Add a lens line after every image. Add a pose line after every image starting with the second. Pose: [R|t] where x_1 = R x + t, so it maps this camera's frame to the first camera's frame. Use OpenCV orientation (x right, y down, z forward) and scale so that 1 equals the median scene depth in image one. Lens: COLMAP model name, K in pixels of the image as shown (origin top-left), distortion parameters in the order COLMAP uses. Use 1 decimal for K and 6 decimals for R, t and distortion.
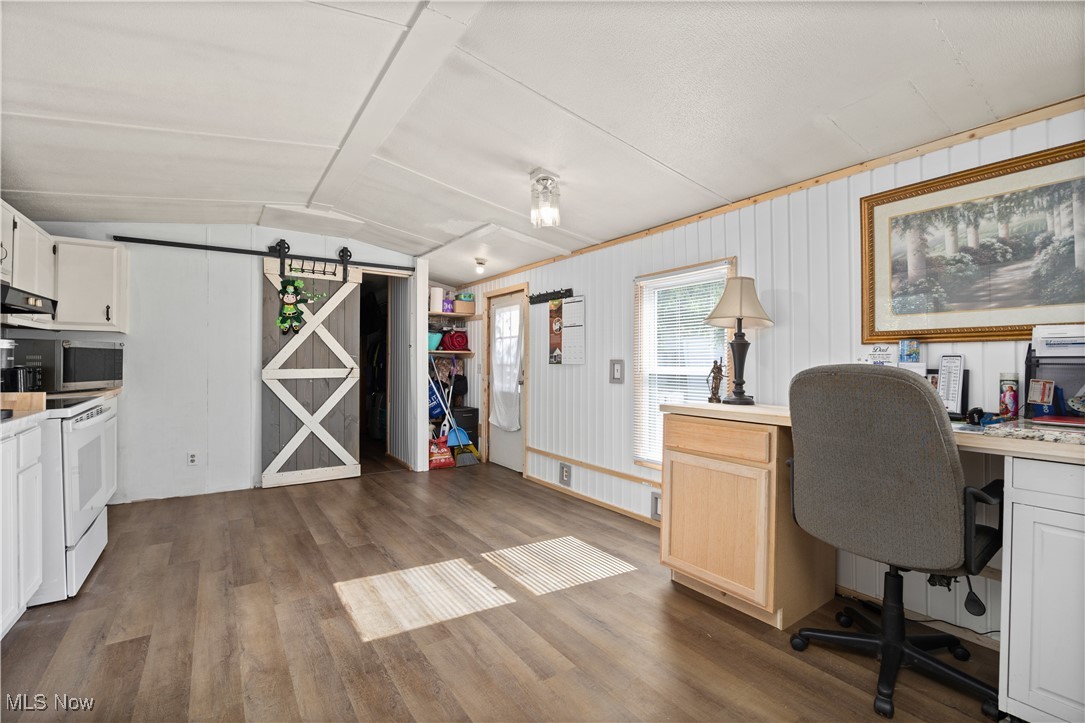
lens RADIAL K [[473.6, 0, 545.2], [0, 473.6, 371.6], [0, 0, 1]] dist [-0.015059, 0.000064]
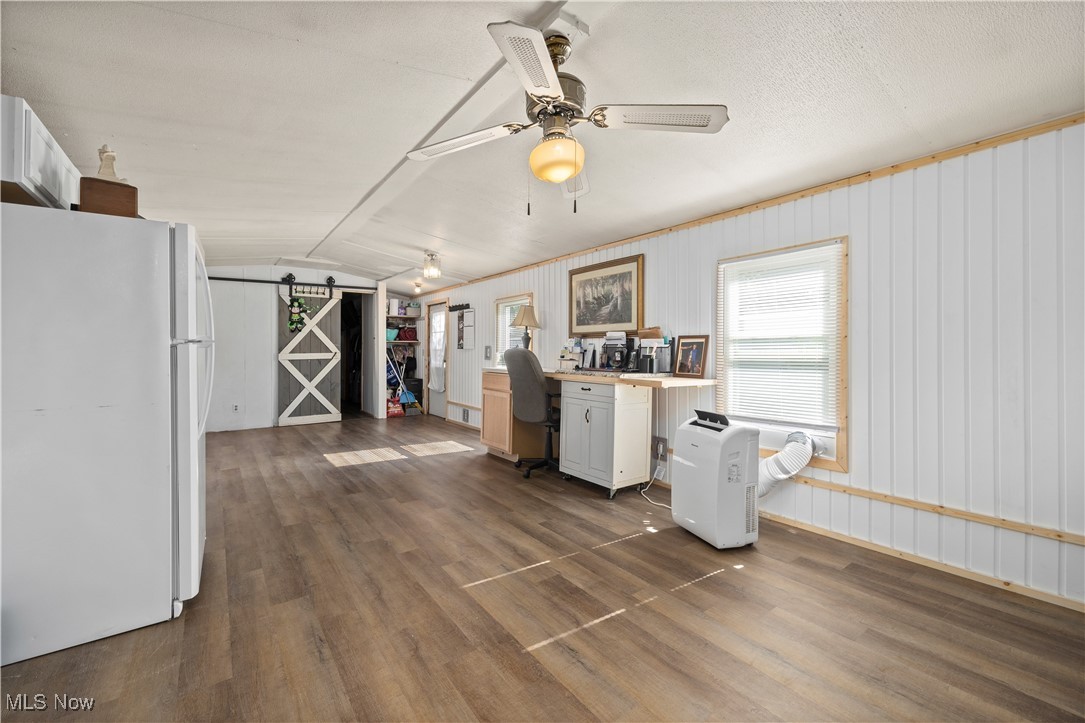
lens RADIAL K [[439.0, 0, 542.6], [0, 439.0, 351.8], [0, 0, 1]] dist [0.001909, 0.000061]
pose [[0.999418, -0.009133, 0.032856, 0.245770], [0.009462, 0.999907, -0.009868, 0.010942], [-0.032762, 0.010173, 0.999411, -0.515058]]
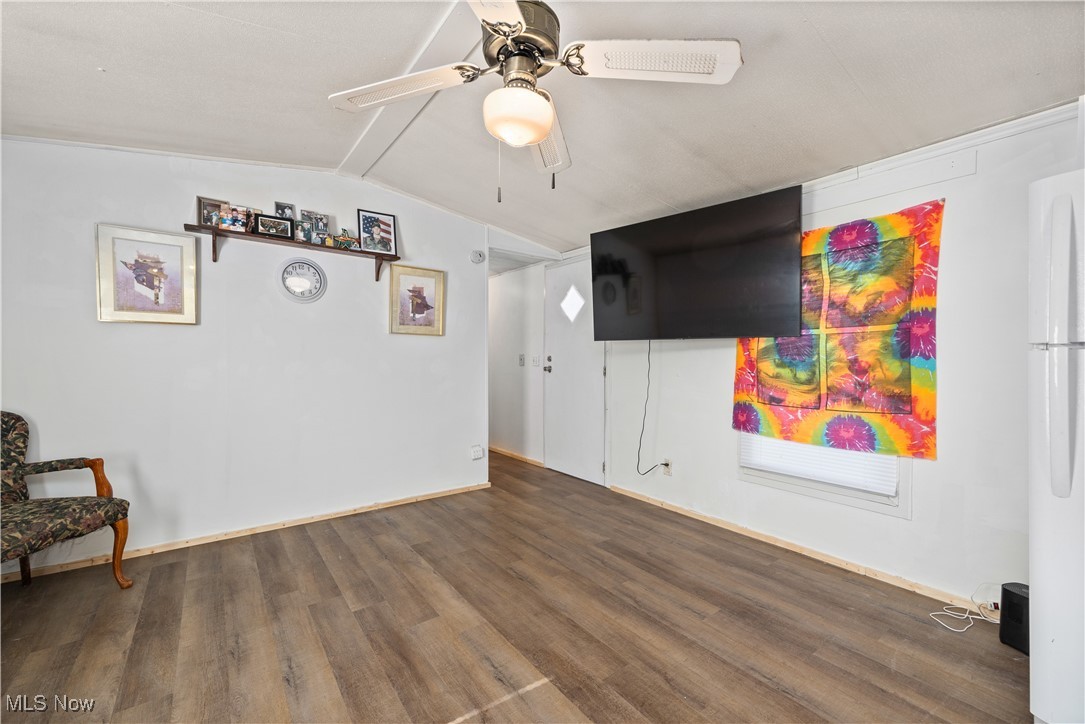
lens RADIAL K [[439.0, 0, 542.6], [0, 439.0, 352.3], [0, 0, 1]] dist [0.001909, 0.000061]
pose [[-0.999347, -0.012748, -0.033812, 0.261279], [-0.012660, 0.999916, -0.002840, 0.002906], [0.033845, -0.002411, -0.999424, 0.174711]]
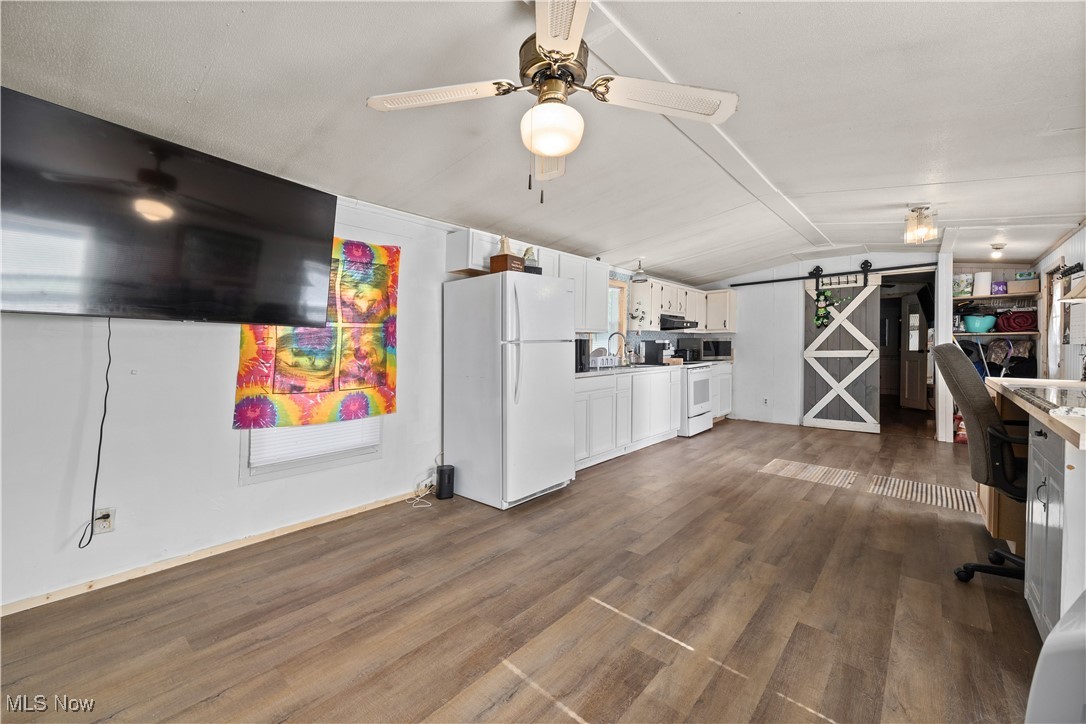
lens RADIAL K [[446.1, 0, 538.8], [0, 446.1, 336.5], [0, 0, 1]] dist [0.000722, 0.000090]
pose [[0.246365, -0.034361, -0.968568, 0.593594], [-0.008870, 0.999250, -0.037705, 0.010233], [0.969136, 0.017880, 0.245876, -0.220082]]
